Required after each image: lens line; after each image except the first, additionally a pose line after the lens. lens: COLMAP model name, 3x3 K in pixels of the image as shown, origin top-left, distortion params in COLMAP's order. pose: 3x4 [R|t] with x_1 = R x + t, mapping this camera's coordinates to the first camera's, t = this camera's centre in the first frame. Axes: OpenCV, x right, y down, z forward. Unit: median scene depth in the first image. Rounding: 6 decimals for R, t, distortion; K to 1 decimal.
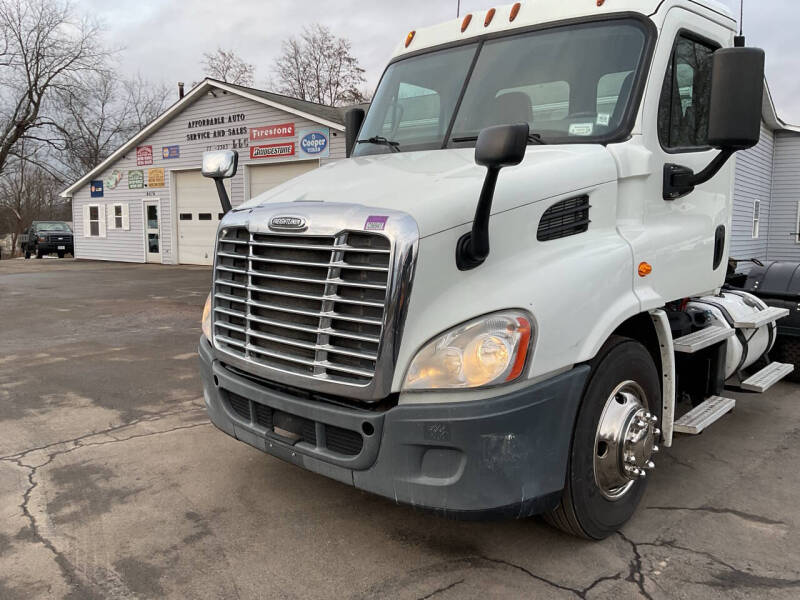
lens RADIAL K [[658.3, 0, 394.0], [0, 658.3, 300.0], [0, 0, 1]] dist [0.054335, -0.104289]
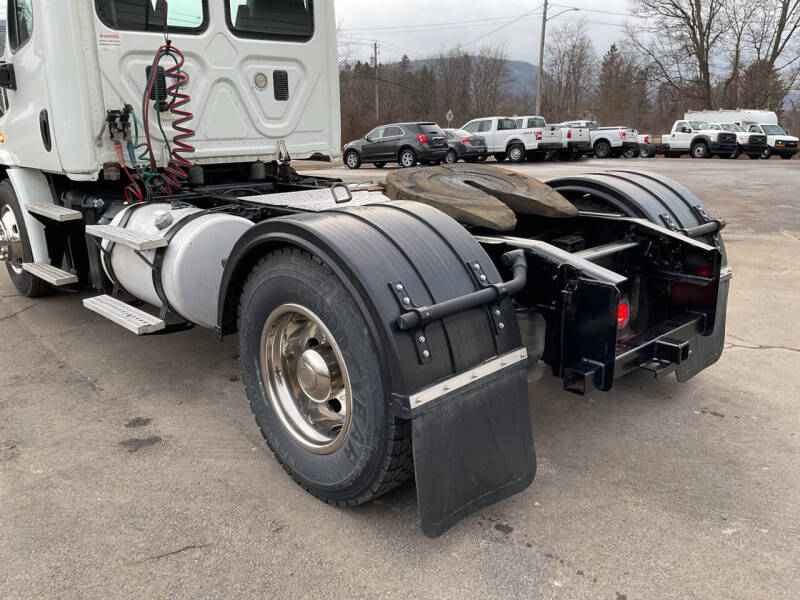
lens RADIAL K [[658.3, 0, 398.7], [0, 658.3, 305.2], [0, 0, 1]] dist [0.054335, -0.104289]
pose [[-0.065315, 0.274651, -0.959323, 1.770202], [-0.122672, 0.951874, 0.280871, -0.206321], [0.990296, 0.136027, -0.028480, 1.856168]]
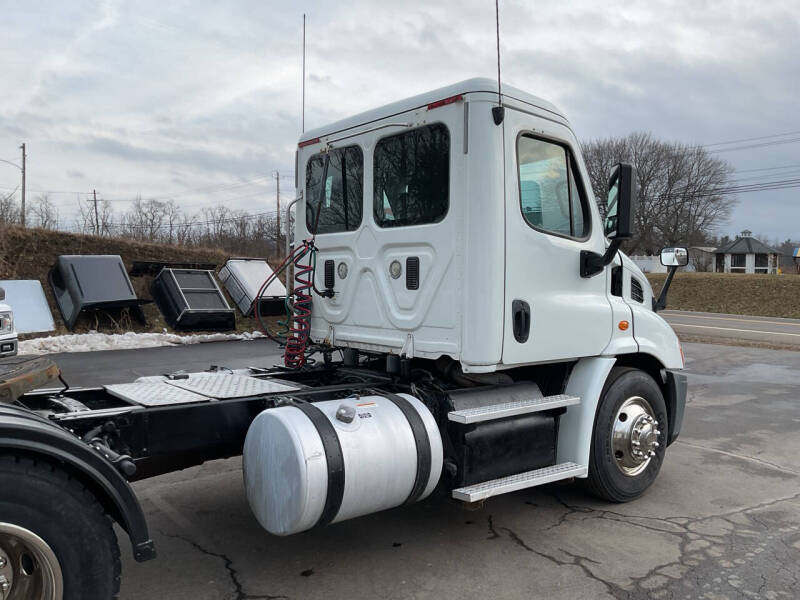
lens RADIAL K [[658.3, 0, 399.2], [0, 658.3, 295.4], [0, 0, 1]] dist [0.054335, -0.104289]
pose [[-0.992393, -0.018703, 0.121685, 0.162928], [-0.000030, 0.988430, 0.151680, -0.369787], [-0.123114, 0.150522, -0.980911, 2.709733]]
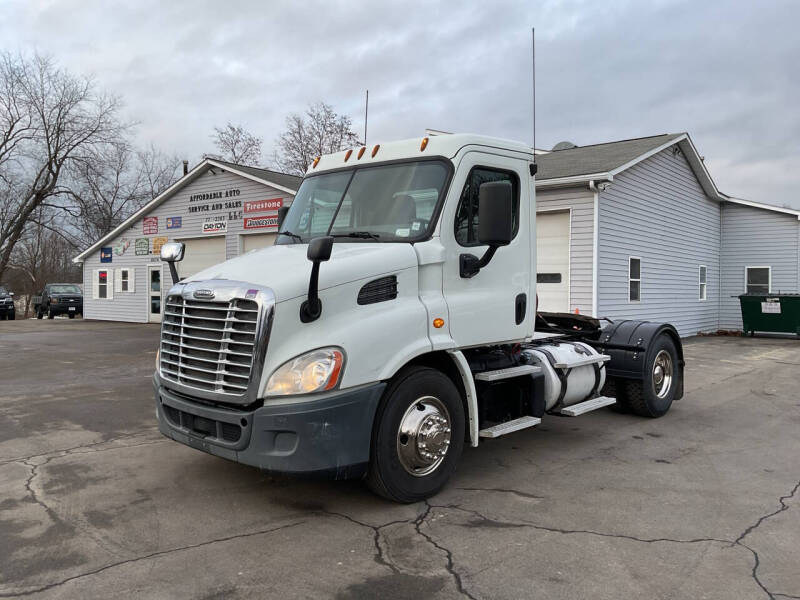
lens RADIAL K [[658.3, 0, 394.3], [0, 658.3, 297.9], [0, 0, 1]] dist [0.054335, -0.104289]
pose [[0.999909, 0.000258, -0.013483, 0.267019], [-0.001541, 0.995453, -0.095238, 0.036575], [0.013397, 0.095250, 0.995363, -0.476536]]
